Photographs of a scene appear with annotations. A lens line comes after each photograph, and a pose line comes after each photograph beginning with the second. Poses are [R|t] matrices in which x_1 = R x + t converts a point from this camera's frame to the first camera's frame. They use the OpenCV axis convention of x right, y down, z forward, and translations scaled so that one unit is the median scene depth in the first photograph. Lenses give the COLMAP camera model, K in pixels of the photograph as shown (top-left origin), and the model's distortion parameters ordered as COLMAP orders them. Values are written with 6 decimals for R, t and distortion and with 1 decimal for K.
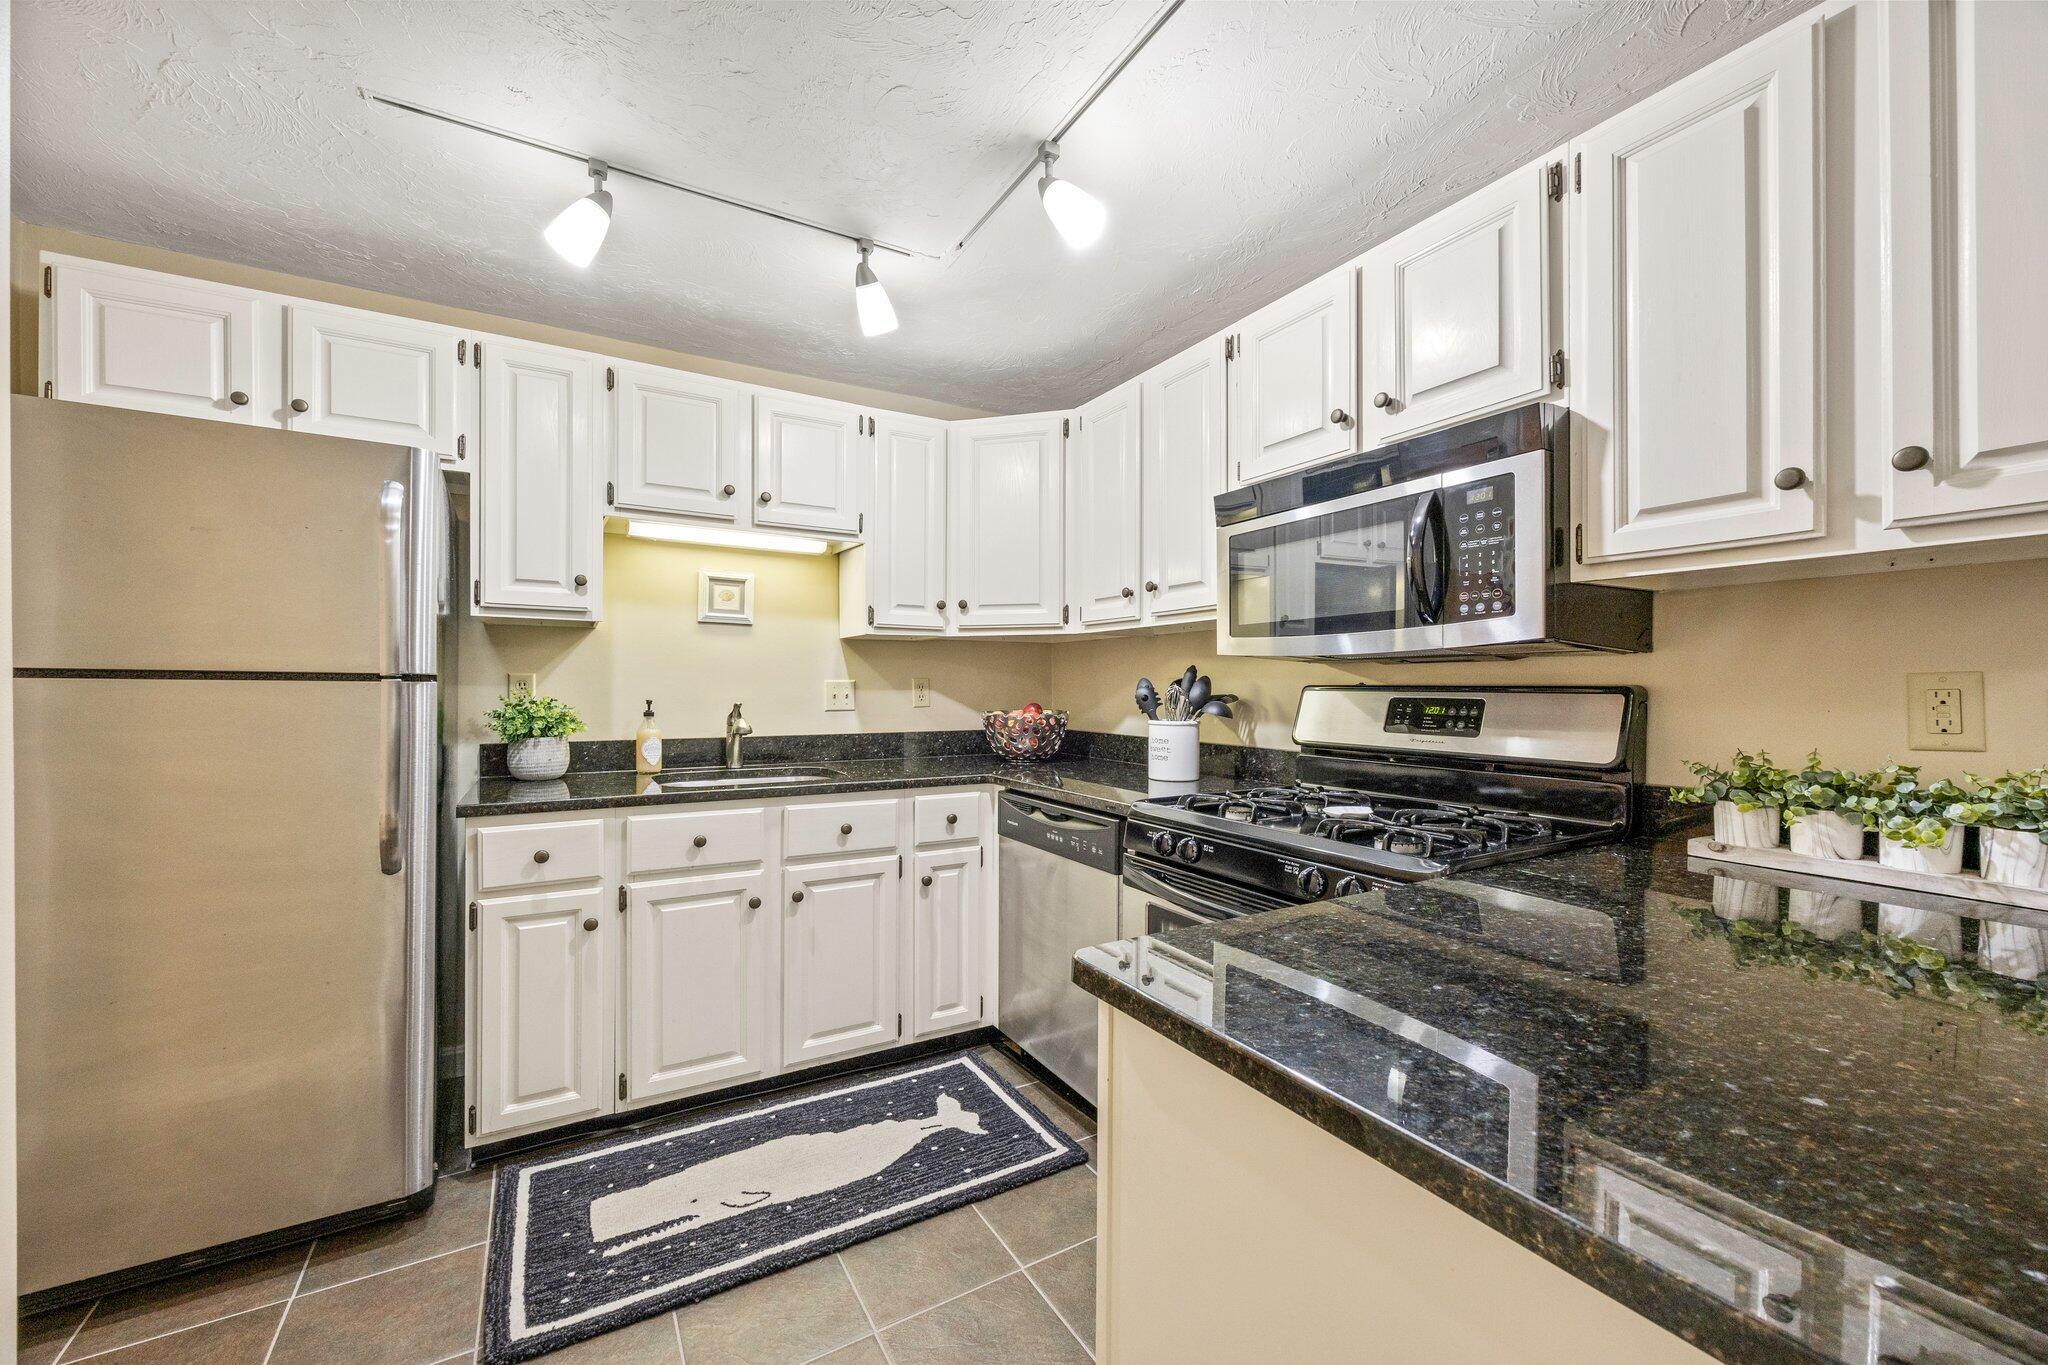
lens RADIAL K [[771.5, 0, 1030.4], [0, 771.5, 690.8], [0, 0, 1]] dist [-0.007233, 0.000999]
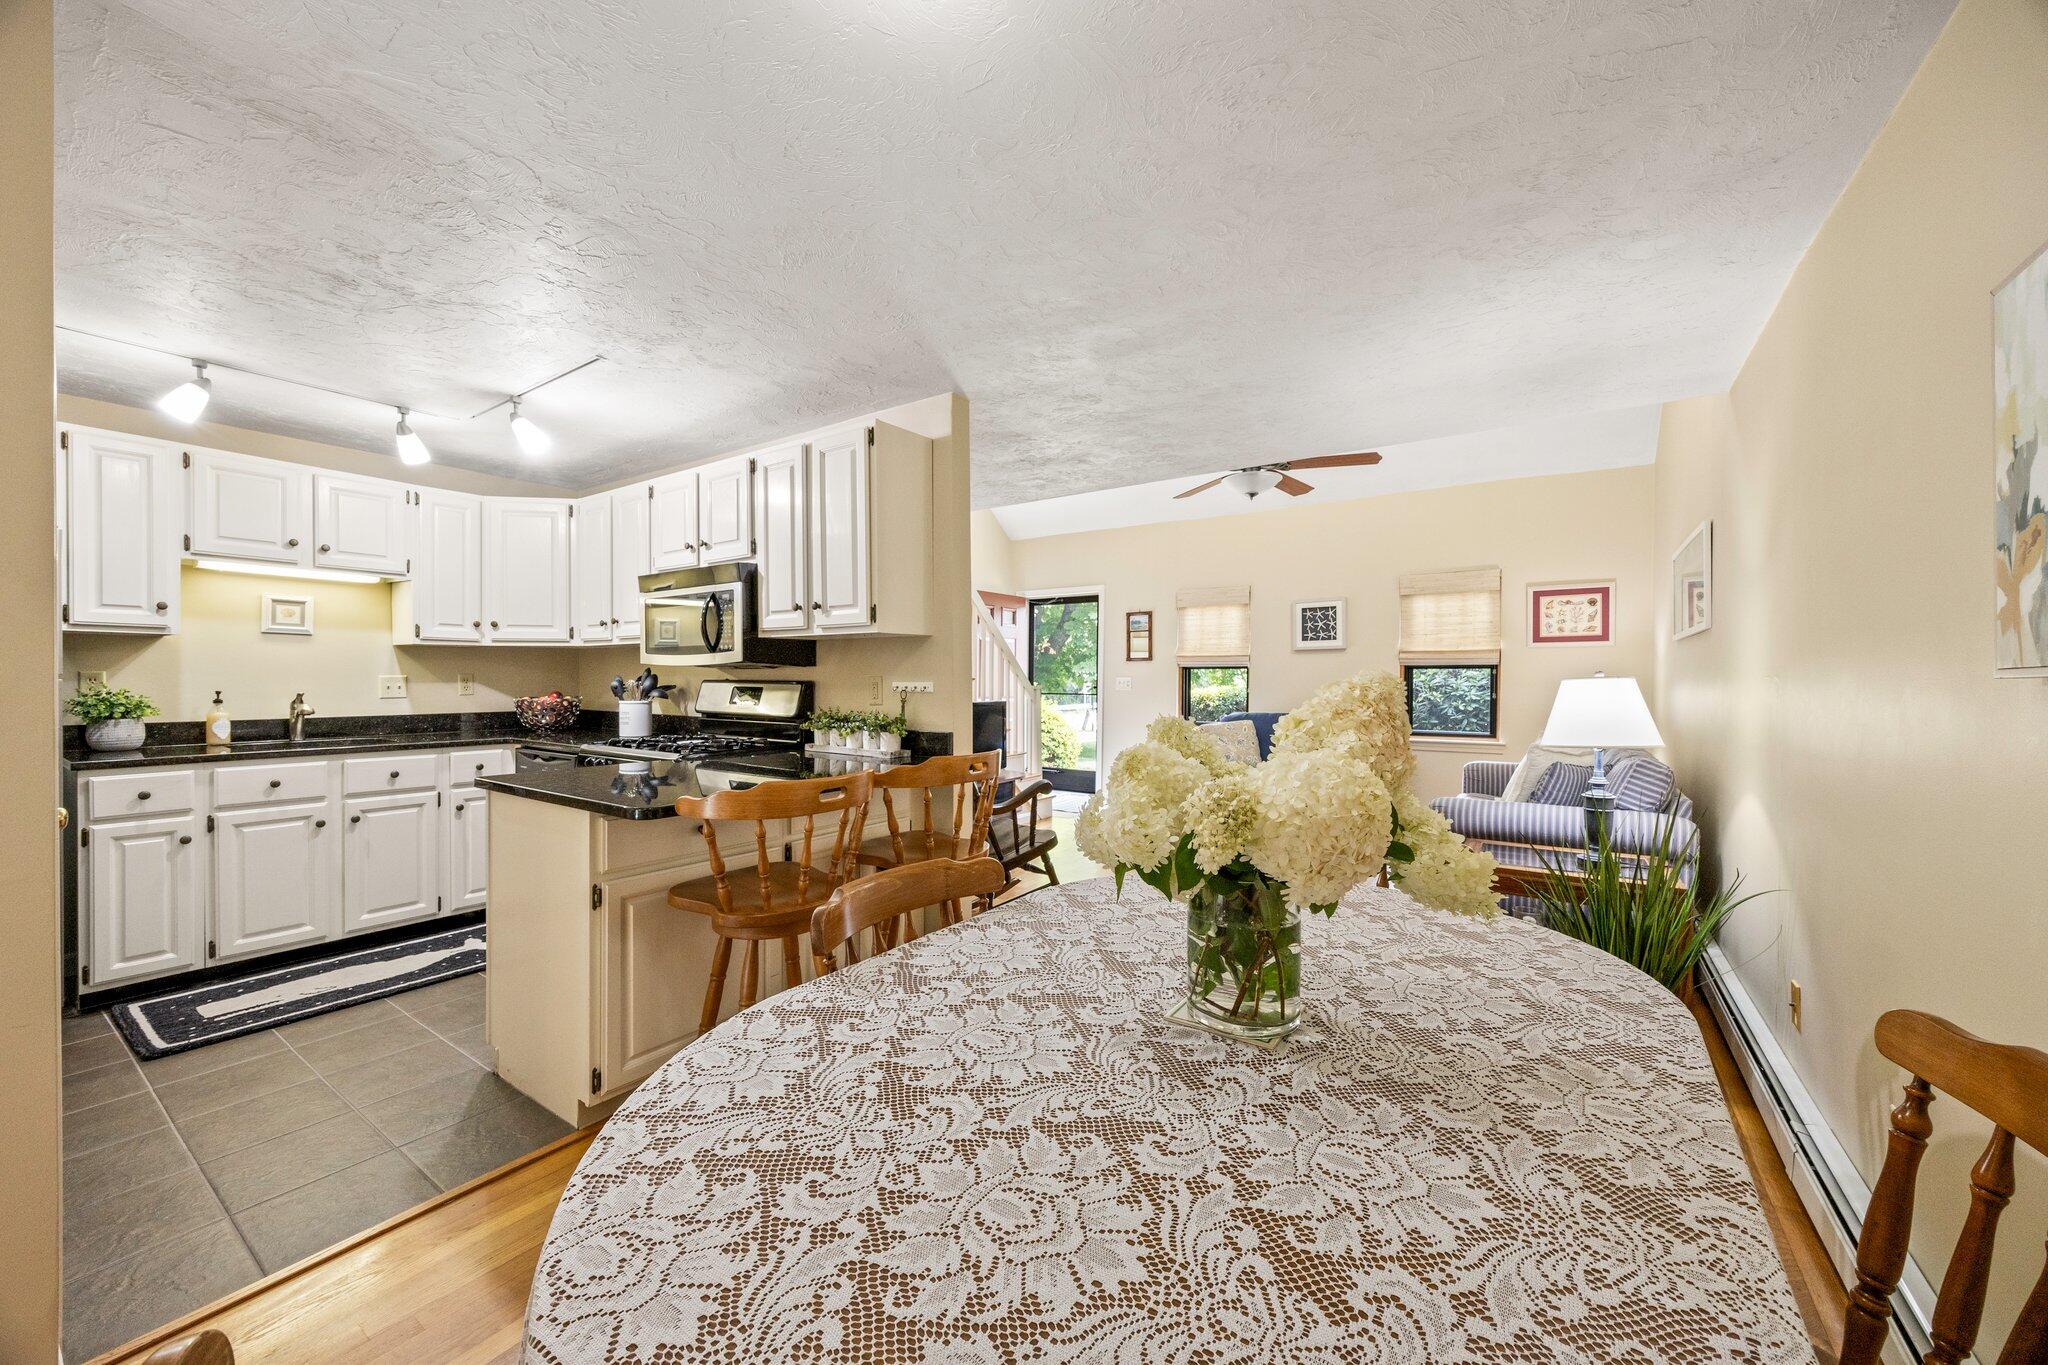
lens RADIAL K [[771.5, 0, 996.4], [0, 771.5, 686.4], [0, 0, 1]] dist [-0.007233, 0.000999]
pose [[0.920373, -0.005714, 0.391000, 0.280850], [0.002502, 0.999959, 0.008723, -0.005695], [-0.391034, -0.007050, 0.920349, -0.919715]]
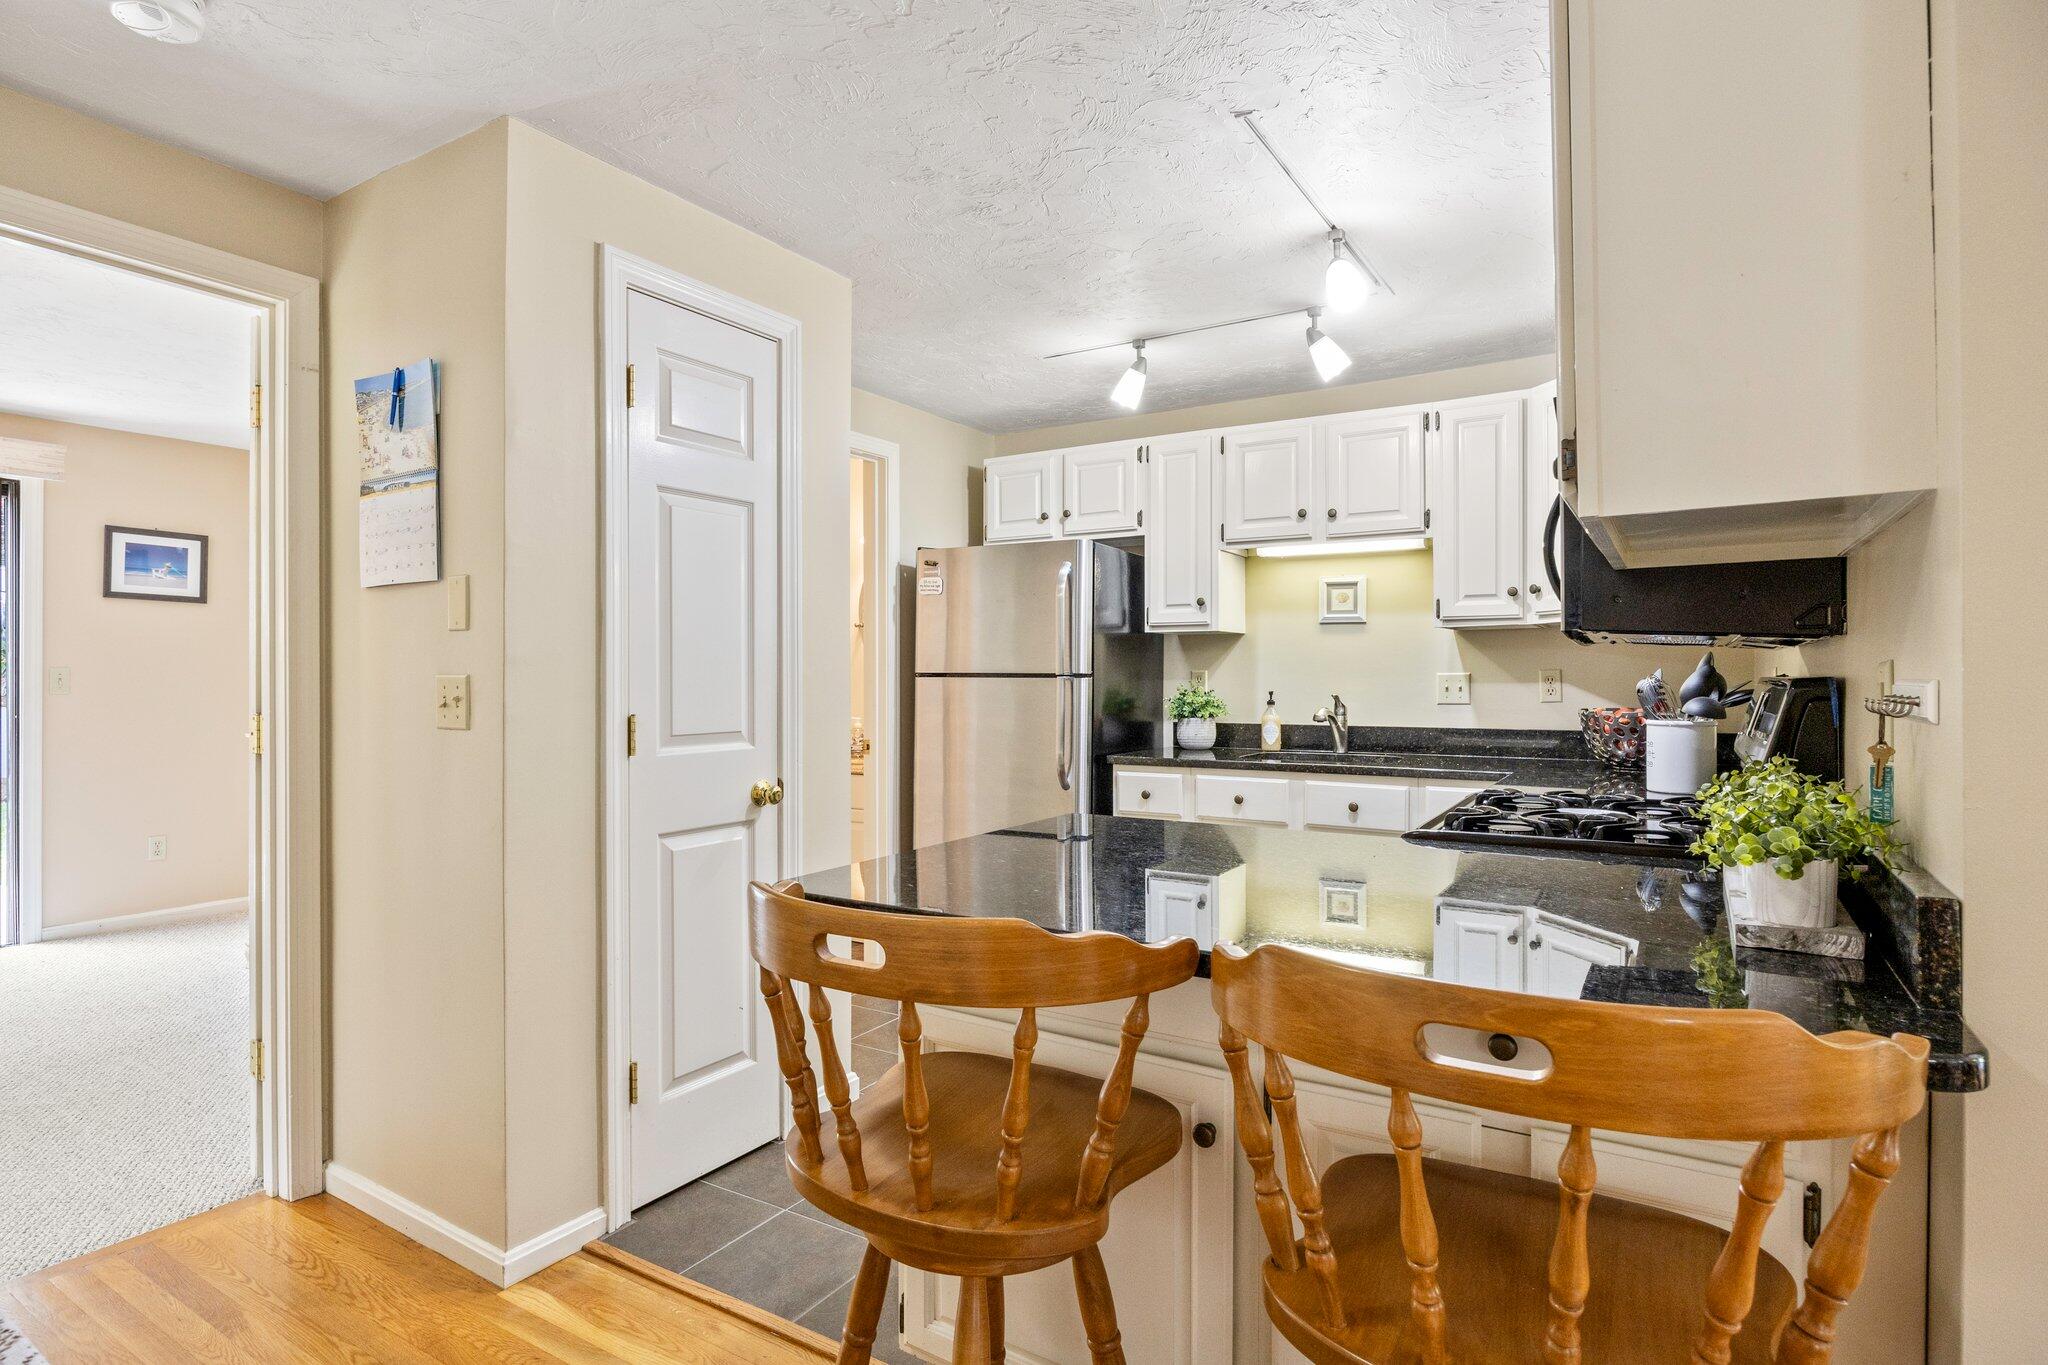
lens RADIAL K [[1085.9, 0, 1040.2], [0, 1085.9, 657.4], [0, 0, 1]] dist [-0.019030, -0.000629]
pose [[0.481999, -0.024761, -0.875822, 0.977661], [-0.003119, 0.999546, -0.029975, 0.012557], [0.876166, 0.017179, 0.481702, -0.165562]]
